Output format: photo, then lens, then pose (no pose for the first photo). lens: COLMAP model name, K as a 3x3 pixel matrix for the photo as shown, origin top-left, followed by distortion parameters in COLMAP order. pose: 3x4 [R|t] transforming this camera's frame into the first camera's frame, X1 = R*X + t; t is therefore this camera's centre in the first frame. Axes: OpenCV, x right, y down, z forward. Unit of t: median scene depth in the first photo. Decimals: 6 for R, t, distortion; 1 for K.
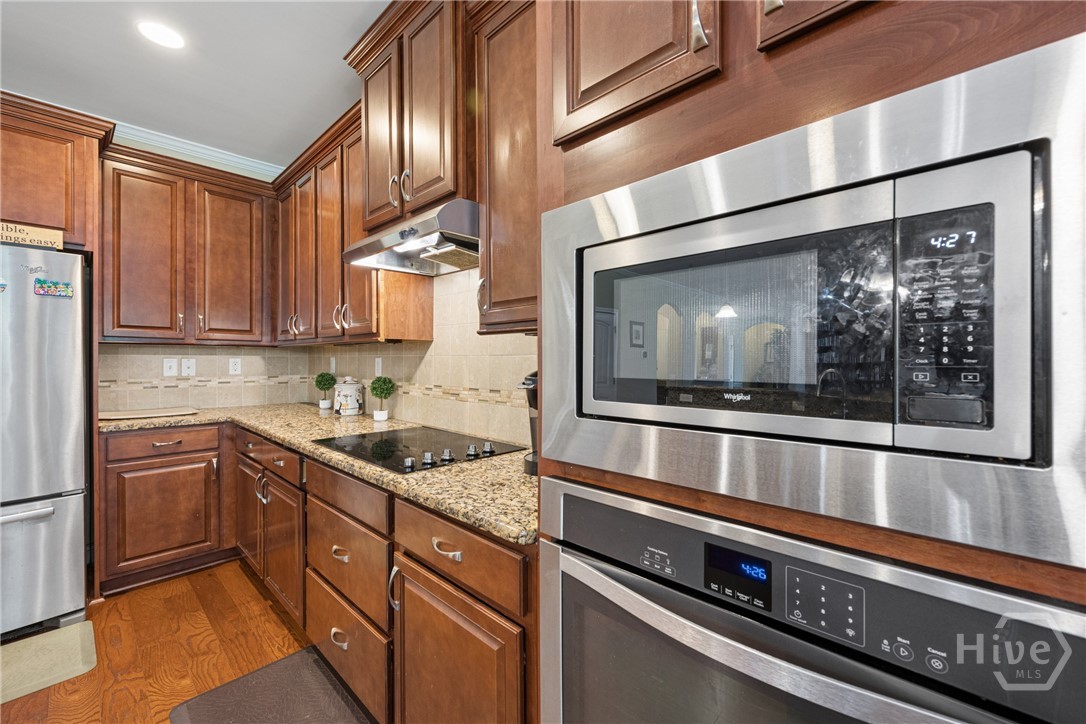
lens RADIAL K [[437.5, 0, 545.4], [0, 437.5, 362.4], [0, 0, 1]] dist [0.000988, 0.000797]
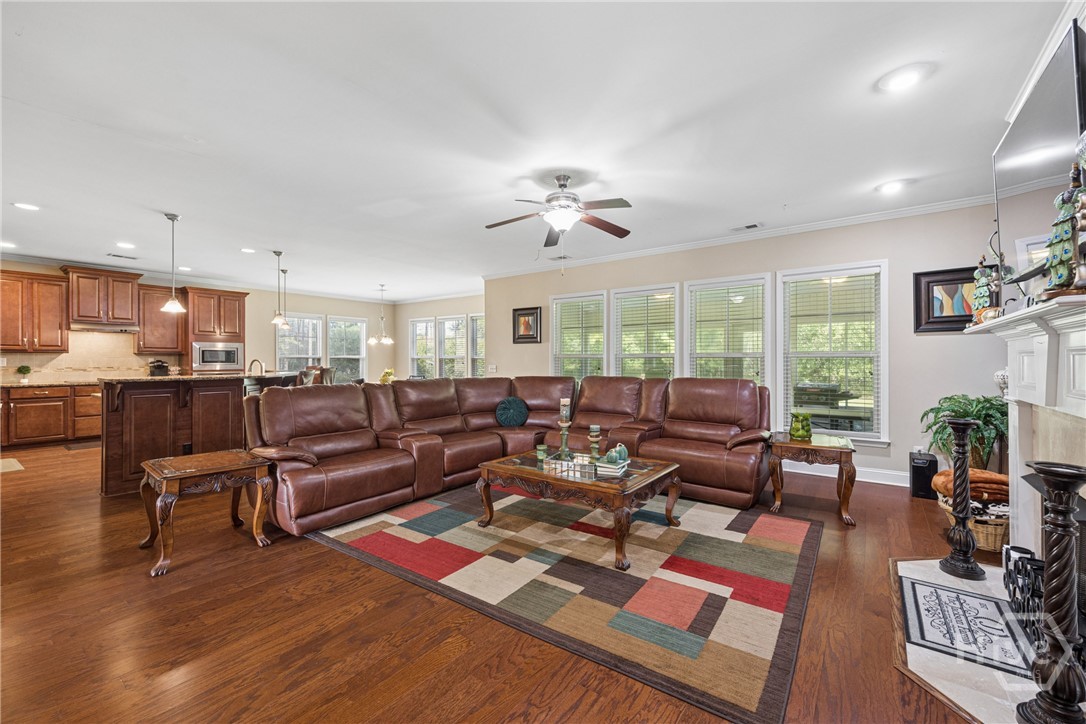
lens RADIAL K [[437.5, 0, 539.1], [0, 437.5, 357.6], [0, 0, 1]] dist [0.000988, 0.000797]
pose [[-0.116780, 0.006239, 0.993138, -3.332004], [0.006167, 0.999966, -0.005556, 0.019397], [-0.993139, 0.005476, -0.116814, -1.698650]]
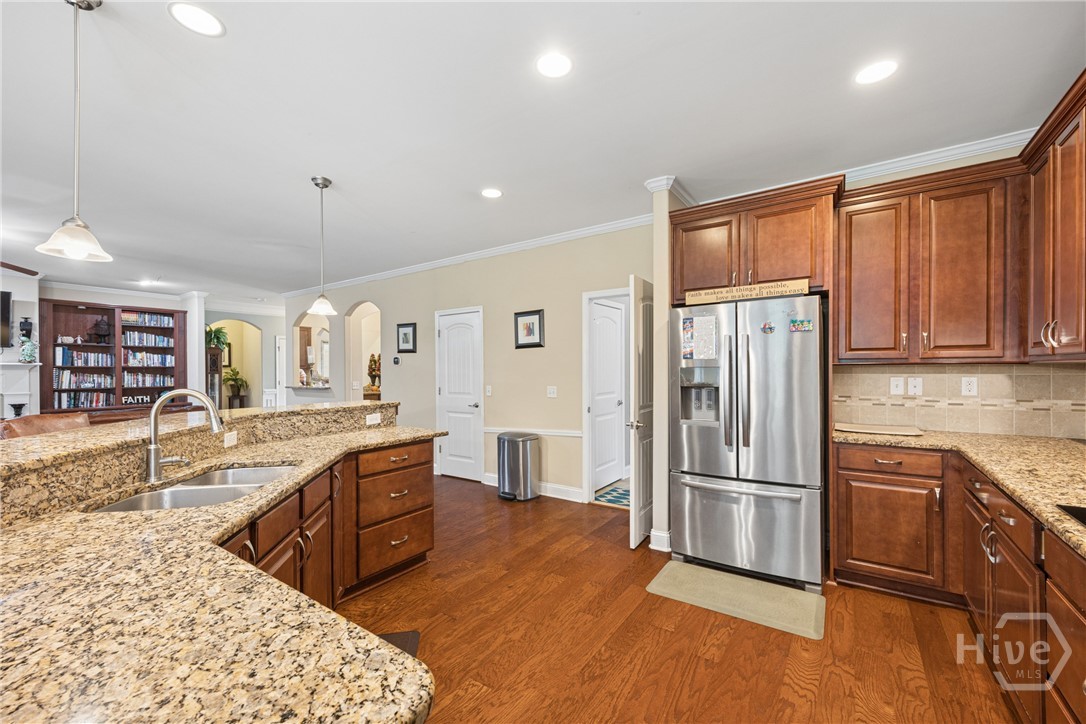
lens RADIAL K [[437.5, 0, 557.5], [0, 437.5, 369.8], [0, 0, 1]] dist [0.000988, 0.000797]
pose [[0.155566, 0.001291, -0.987825, 0.030012], [-0.001801, 0.999998, 0.001023, -0.029727], [0.987824, 0.001620, 0.155568, 0.072126]]
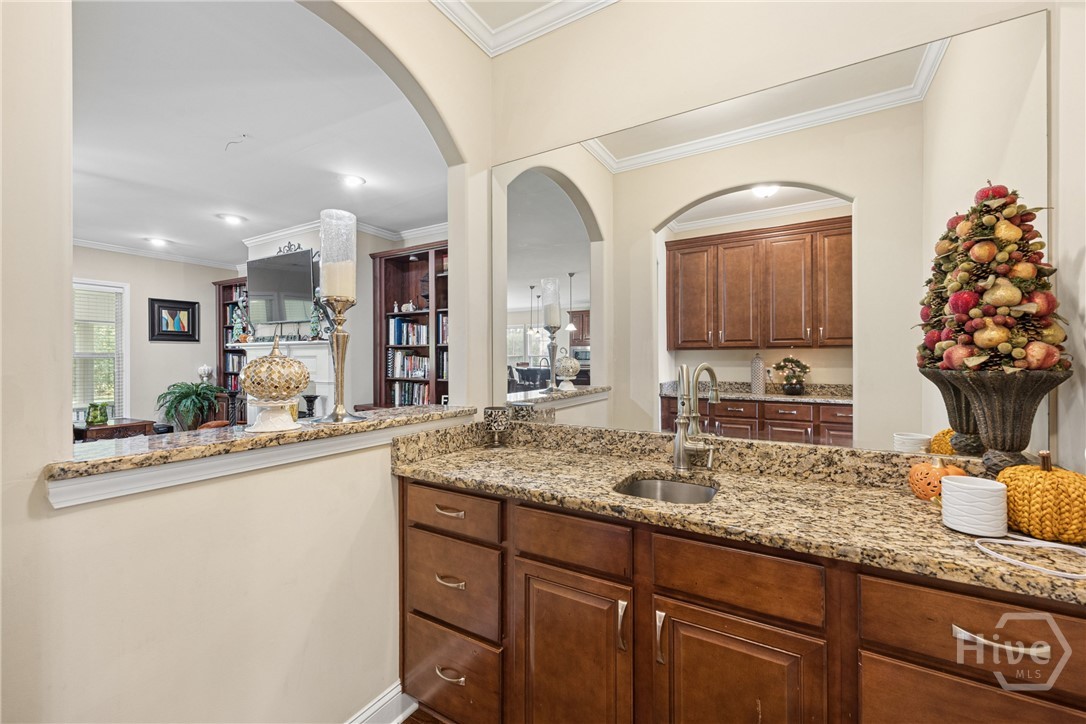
lens RADIAL K [[437.5, 0, 546.4], [0, 437.5, 361.2], [0, 0, 1]] dist [0.000988, 0.000797]
pose [[-0.979410, -0.002063, -0.201868, -3.459353], [-0.003406, 0.999974, 0.006308, 0.011574], [0.201850, 0.006865, -0.979392, -0.542899]]
